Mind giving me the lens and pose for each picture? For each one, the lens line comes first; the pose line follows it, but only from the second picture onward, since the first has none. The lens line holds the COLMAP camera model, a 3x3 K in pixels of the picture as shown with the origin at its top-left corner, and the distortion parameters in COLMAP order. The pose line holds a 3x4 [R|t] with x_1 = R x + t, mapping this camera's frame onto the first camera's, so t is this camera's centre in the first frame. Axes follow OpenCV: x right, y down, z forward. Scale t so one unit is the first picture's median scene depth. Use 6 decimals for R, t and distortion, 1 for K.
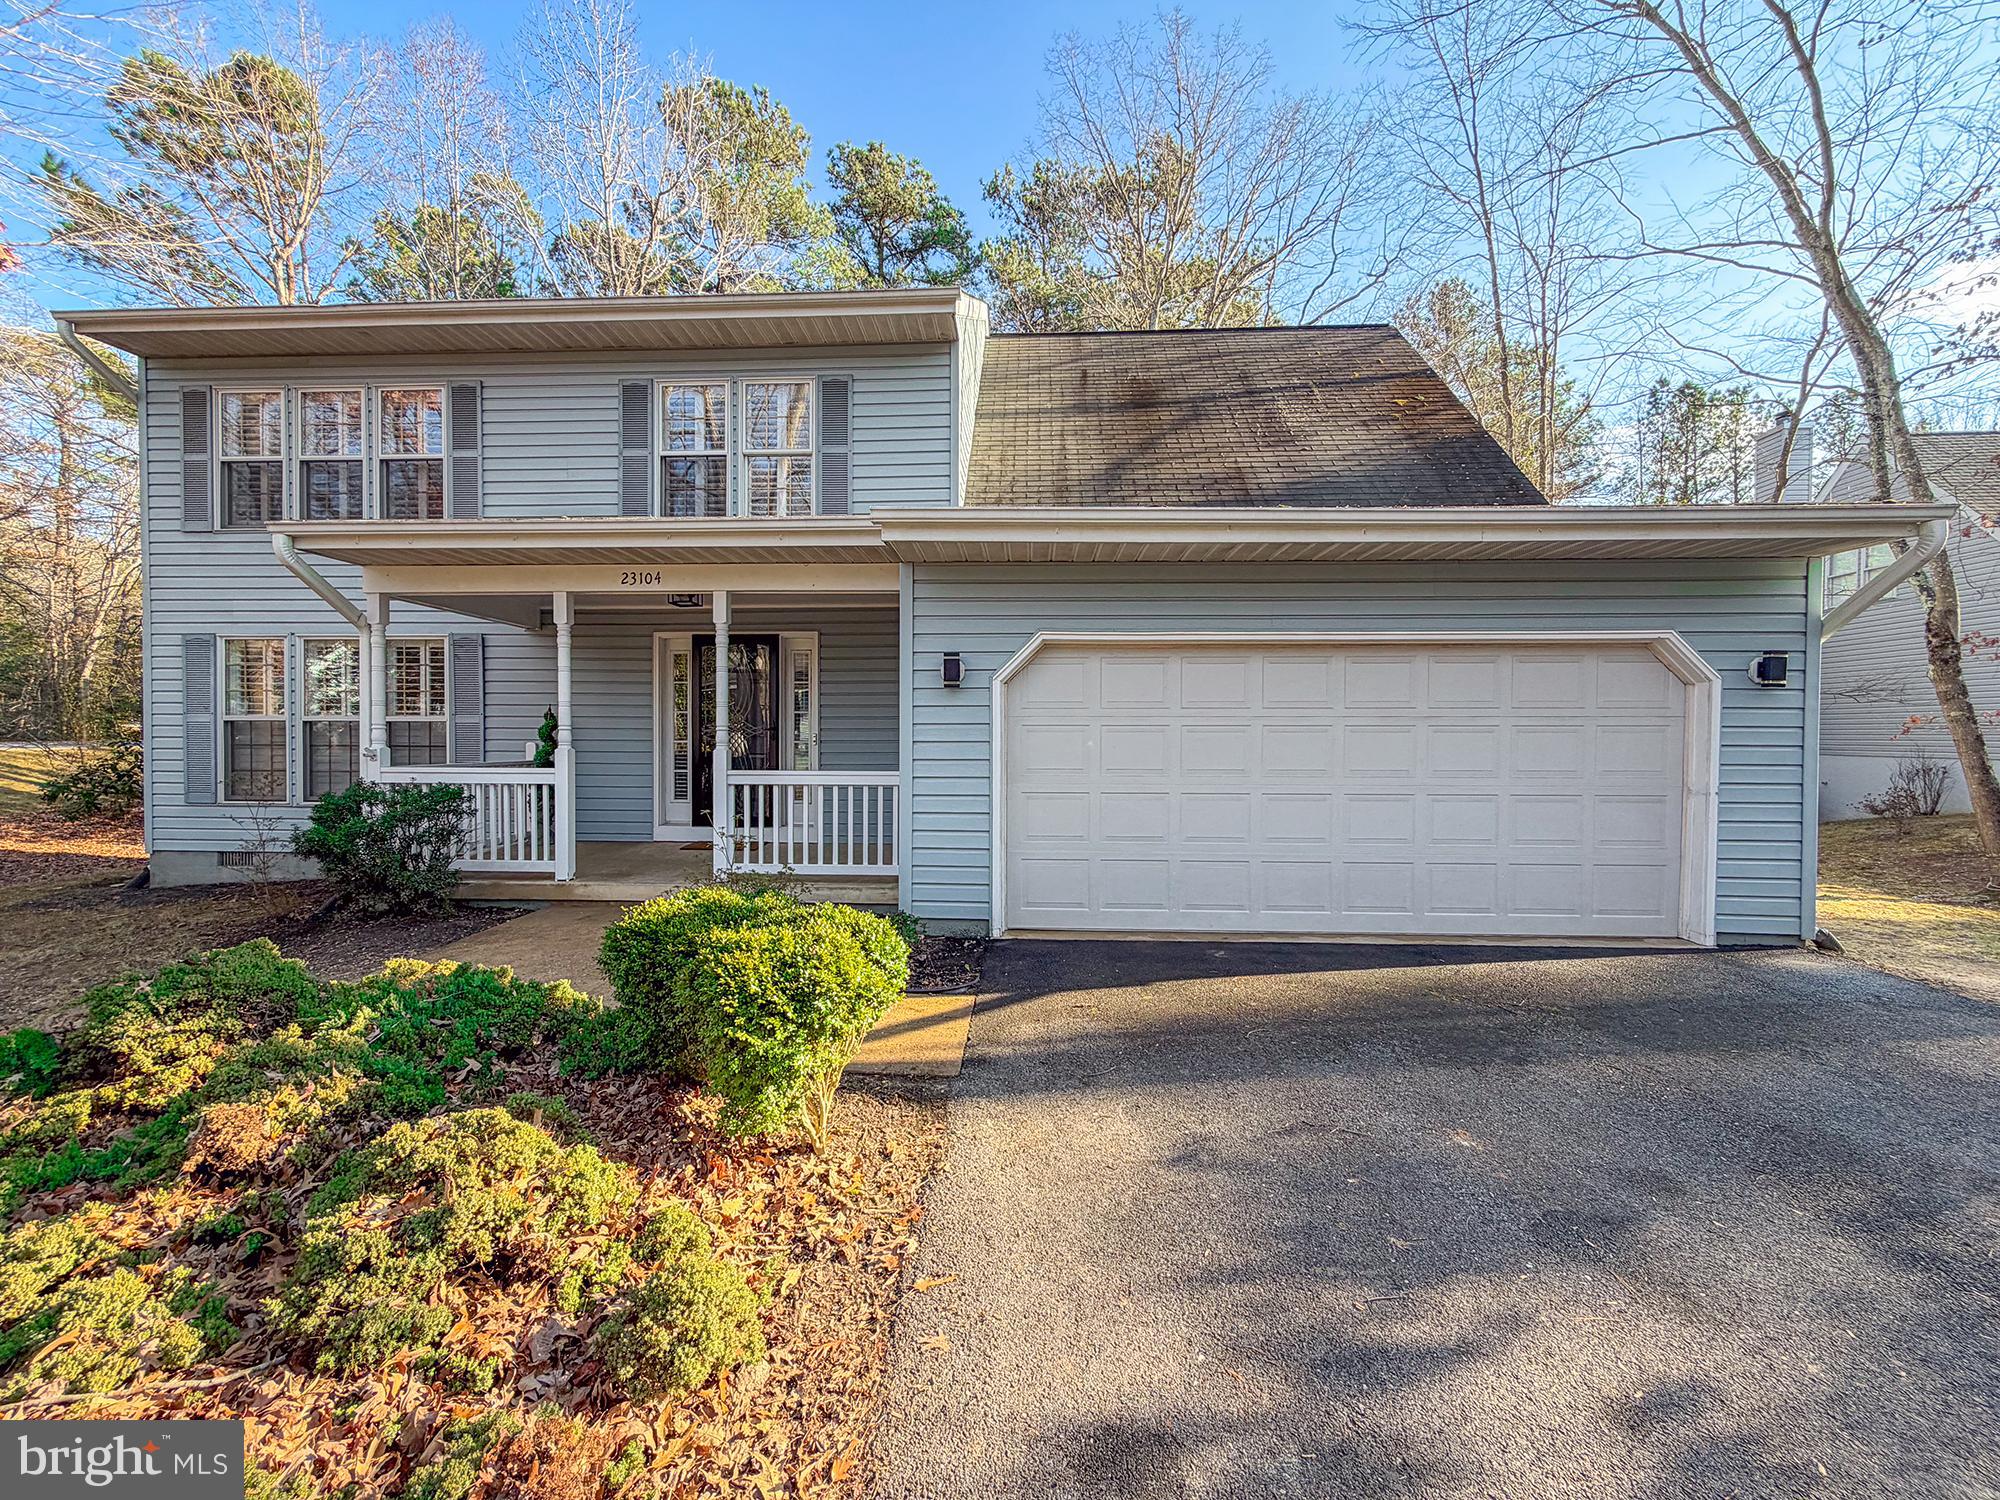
lens RADIAL K [[803.4, 0, 1000.0], [0, 803.4, 750.0], [0, 0, 1]] dist [-0.003172, -0.000333]
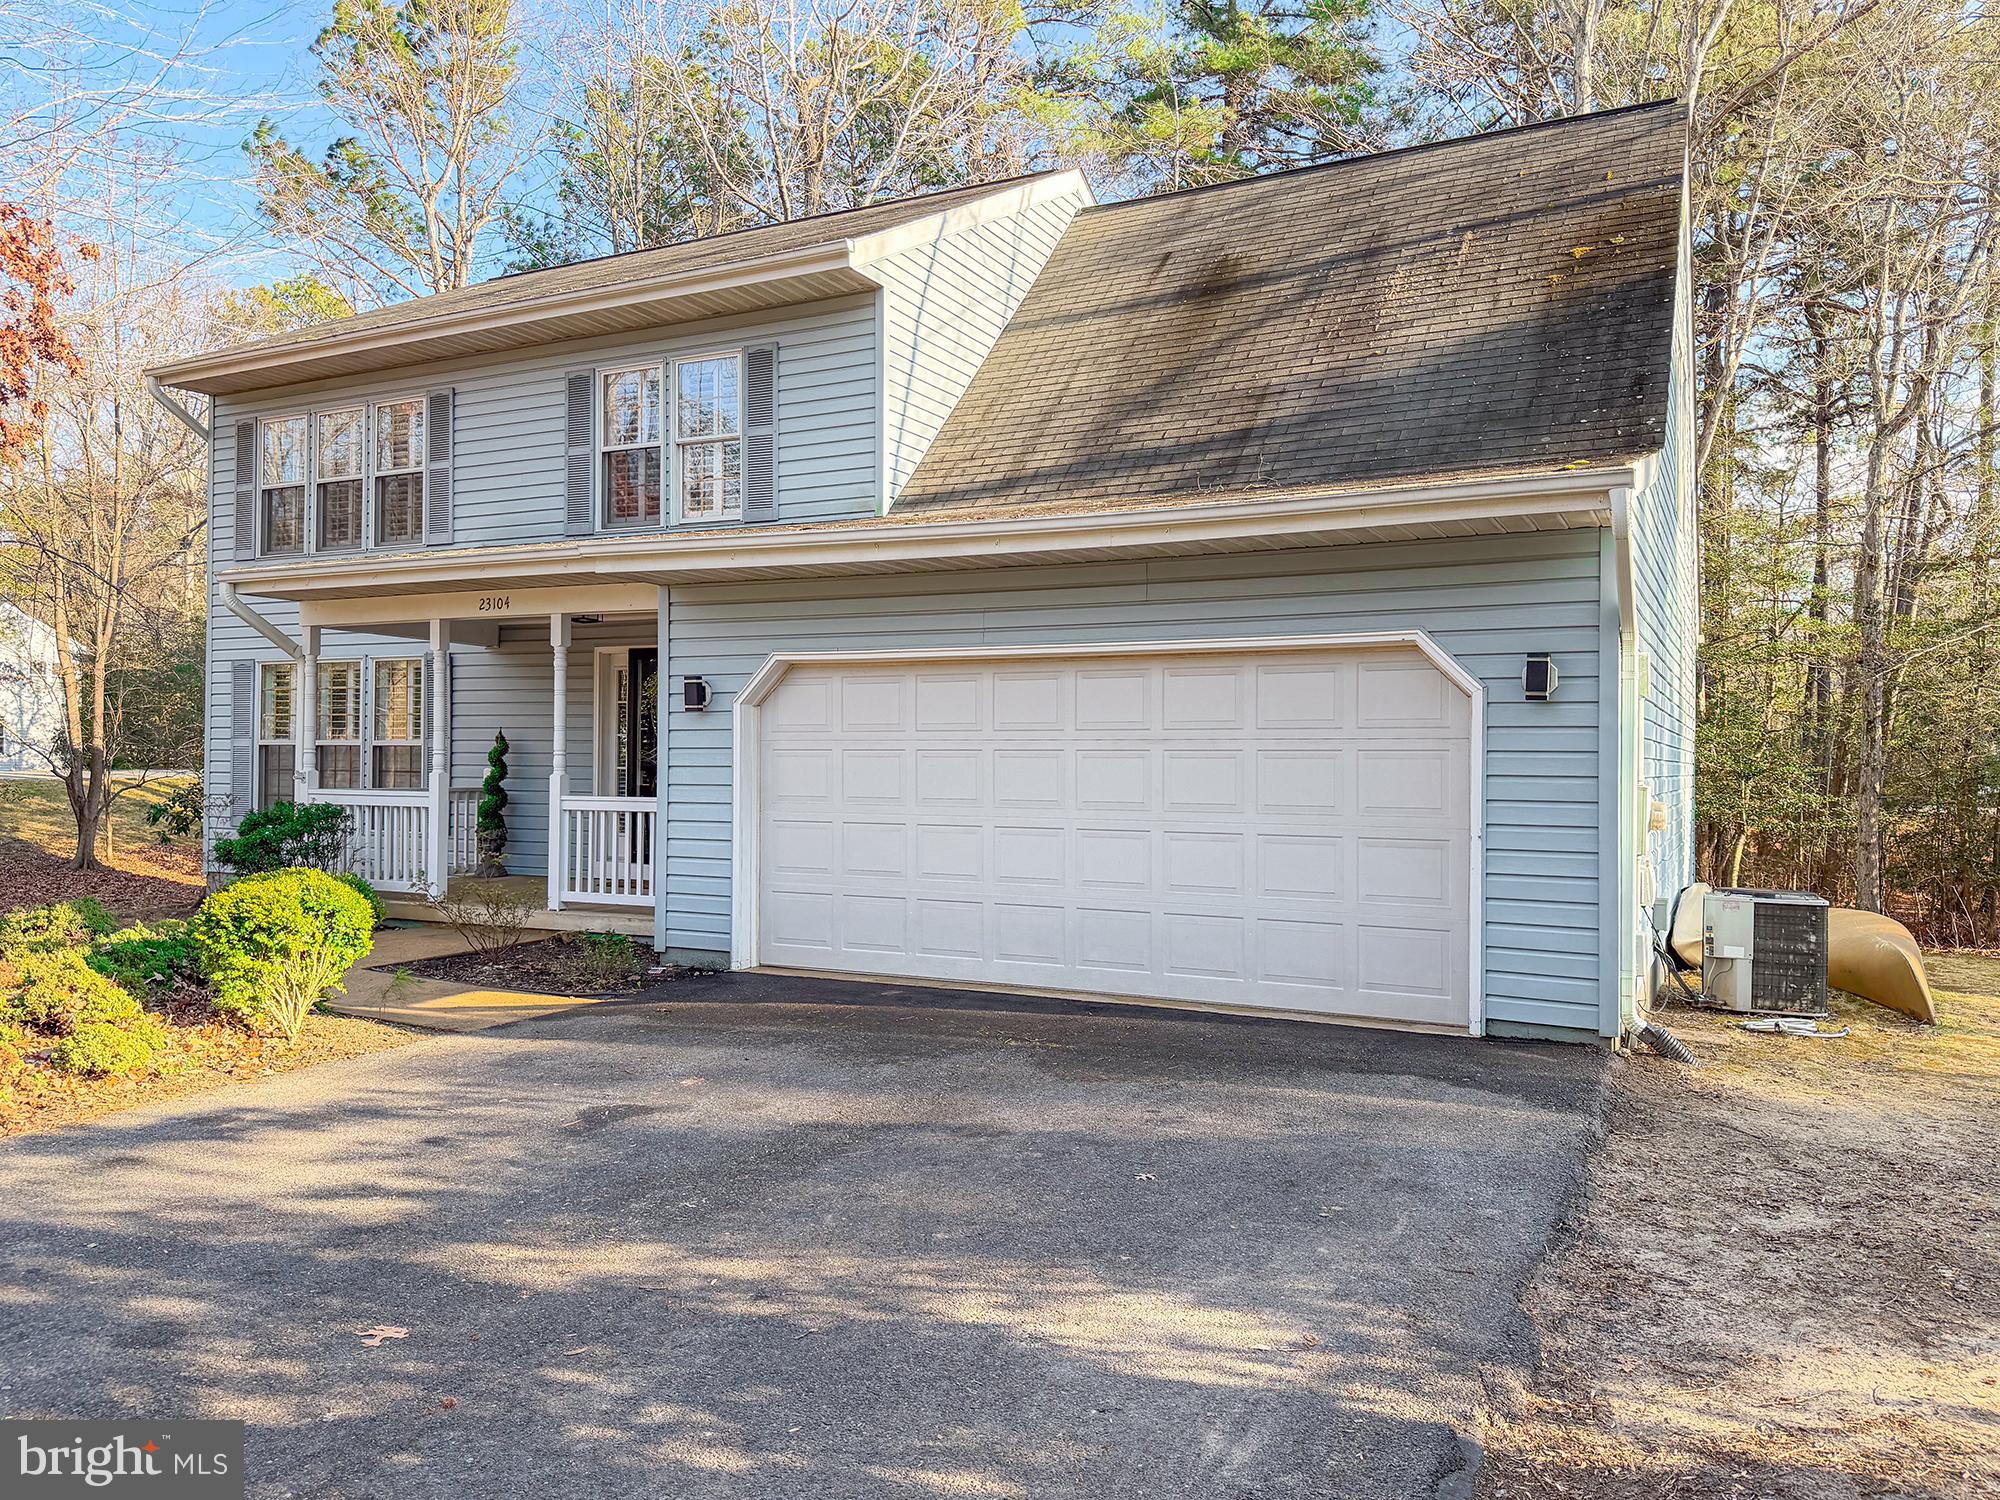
lens RADIAL K [[1415.5, 0, 994.4], [0, 1415.5, 759.8], [0, 0, 1]] dist [0.139242, -0.263202]
pose [[0.913658, 0.003241, -0.406470, 0.826002], [-0.013496, 0.999659, -0.022365, 0.013403], [0.406259, 0.025920, 0.913390, -0.372356]]
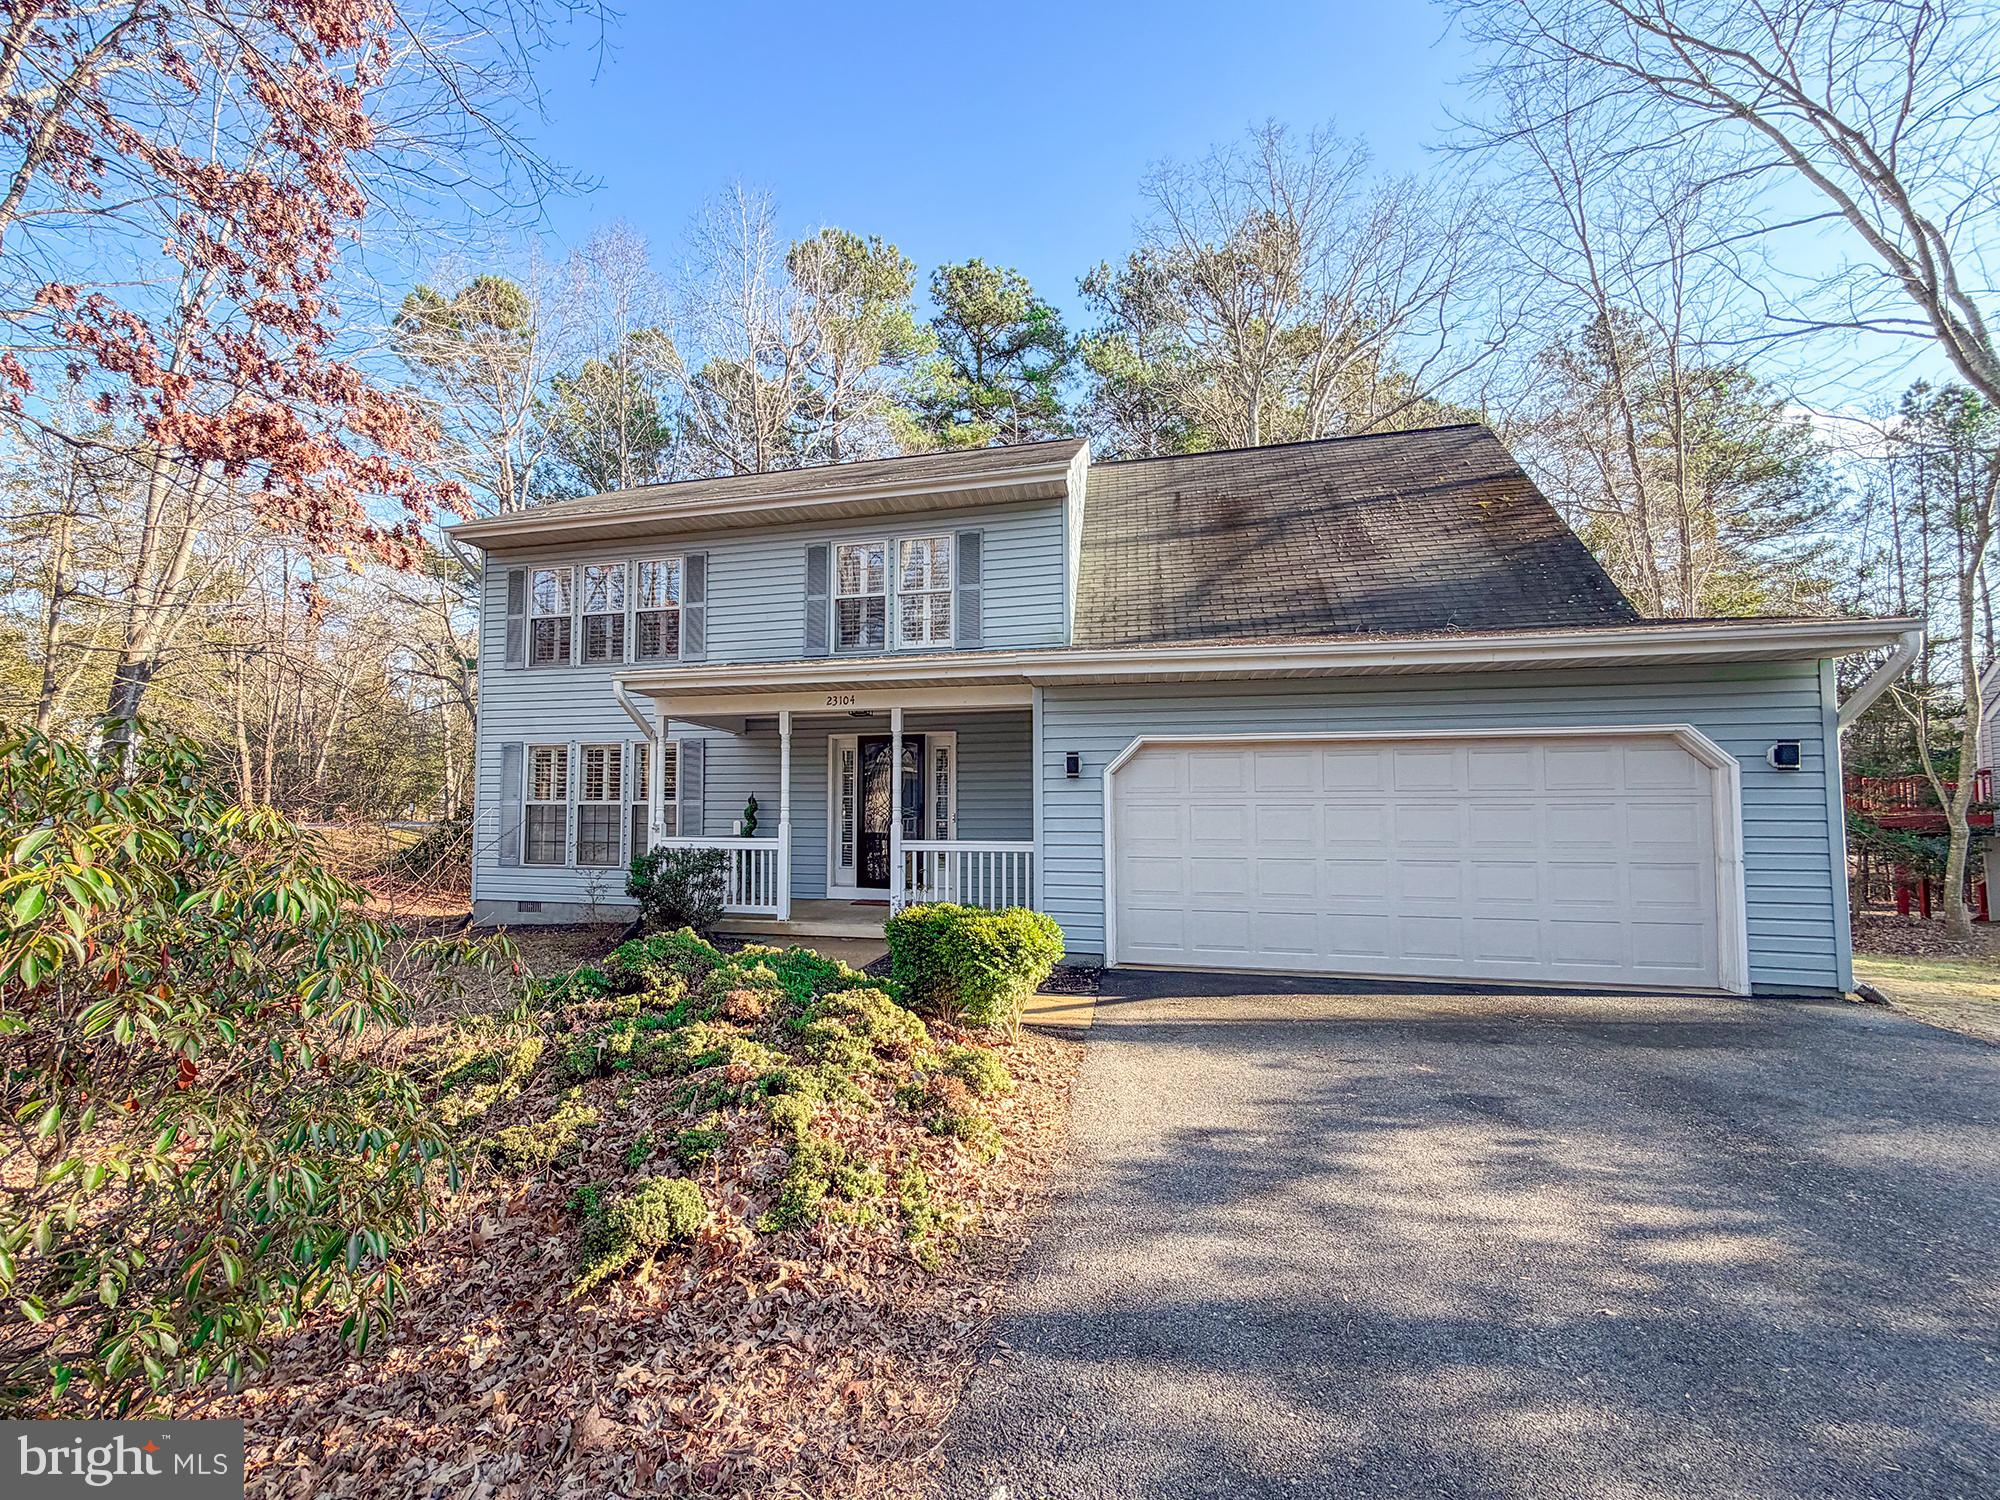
lens RADIAL K [[845.4, 0, 914.7], [0, 845.4, 780.5], [0, 0, 1]] dist [0.000397, -0.000180]
pose [[0.977267, -0.010302, -0.211763, -0.016120], [-0.003113, 0.998014, -0.062918, 0.014003], [0.211991, 0.062147, 0.975294, -0.367929]]
